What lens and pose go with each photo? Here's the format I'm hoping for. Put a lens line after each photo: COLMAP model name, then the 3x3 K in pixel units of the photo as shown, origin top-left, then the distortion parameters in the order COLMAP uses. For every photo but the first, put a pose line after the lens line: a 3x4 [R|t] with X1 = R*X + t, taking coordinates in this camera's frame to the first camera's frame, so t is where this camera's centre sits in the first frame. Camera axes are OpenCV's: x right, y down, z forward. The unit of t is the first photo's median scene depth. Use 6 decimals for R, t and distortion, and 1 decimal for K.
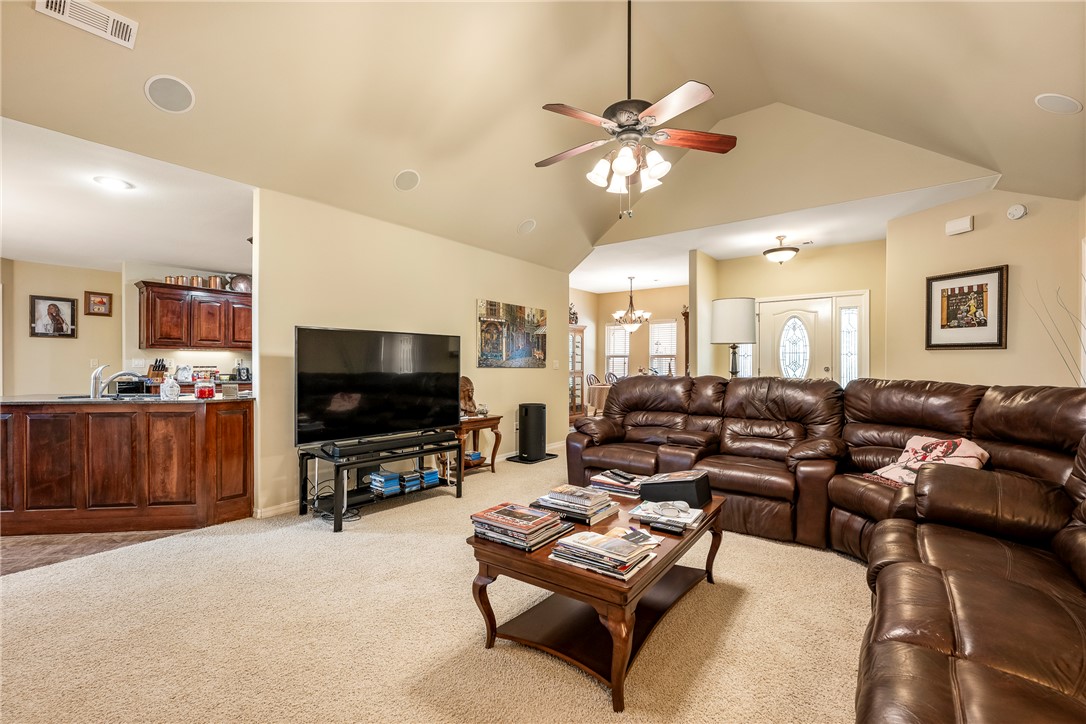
lens RADIAL K [[466.8, 0, 543.0], [0, 466.8, 362.0], [0, 0, 1]] dist [0.017985, -0.000157]
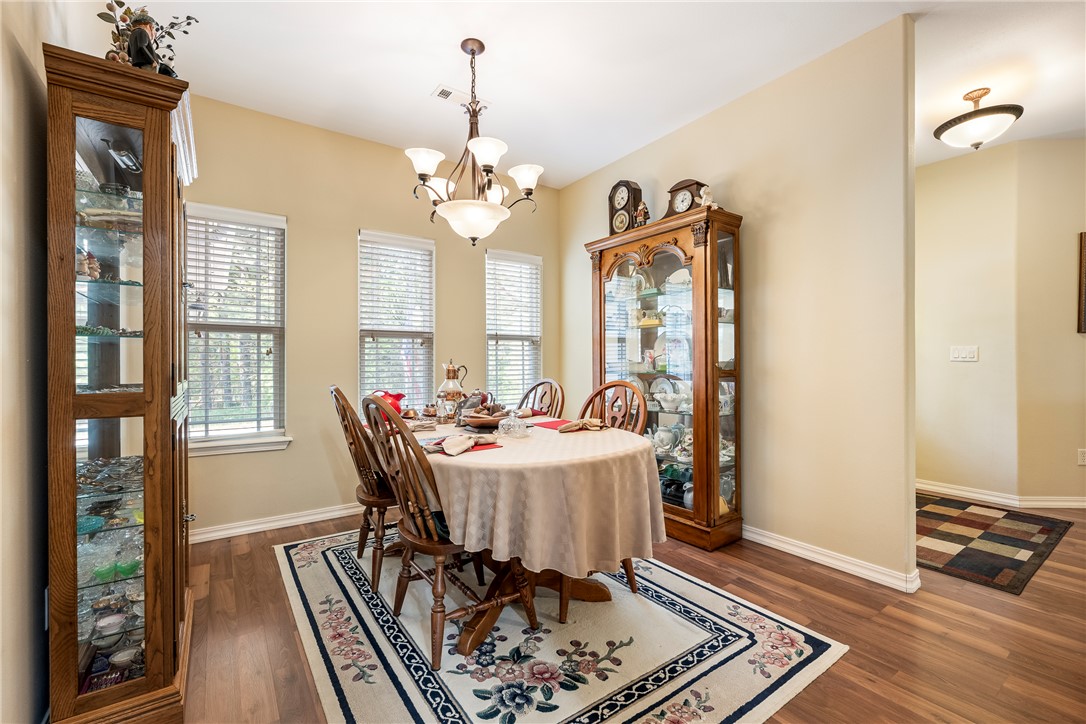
lens RADIAL K [[466.8, 0, 543.0], [0, 466.8, 362.0], [0, 0, 1]] dist [0.017985, -0.000157]
pose [[0.304317, -0.001649, 0.952569, -0.060318], [0.001850, 0.999998, 0.001140, 0.008476], [-0.952569, 0.001415, 0.304320, 0.780365]]
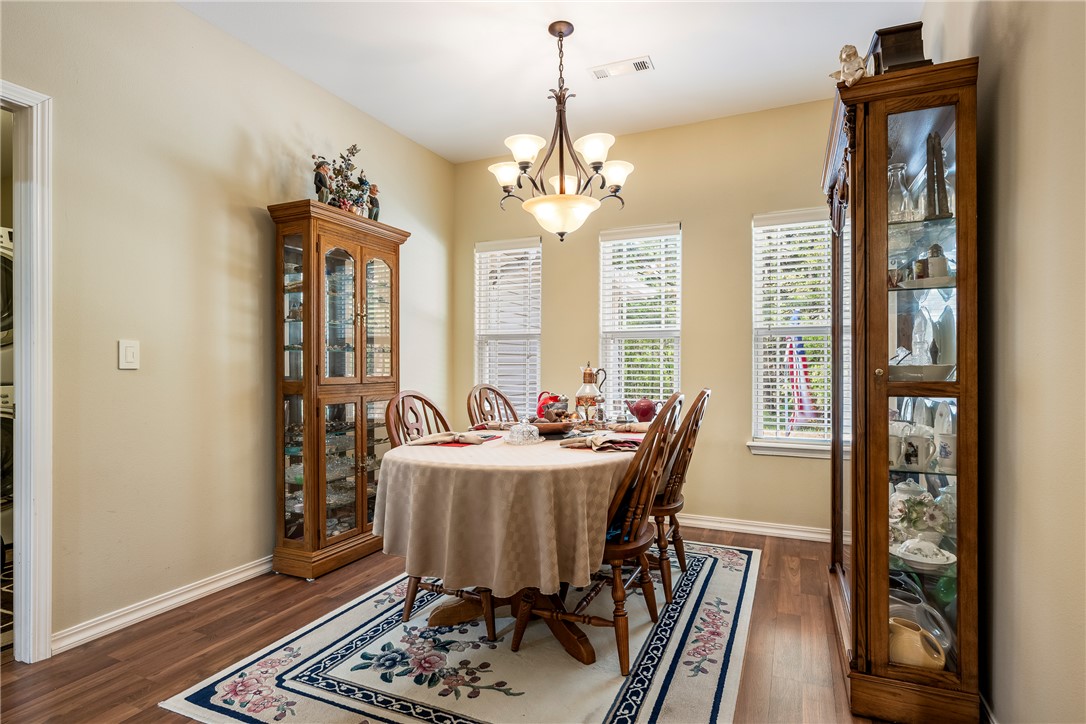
lens RADIAL K [[570.7, 0, 543.6], [0, 570.7, 365.6], [0, 0, 1]] dist [-0.003703, -0.000119]
pose [[0.971600, -0.007641, 0.236508, 0.090497], [0.001311, 0.999637, 0.026908, 0.000756], [-0.236627, -0.025834, 0.971257, 0.614414]]
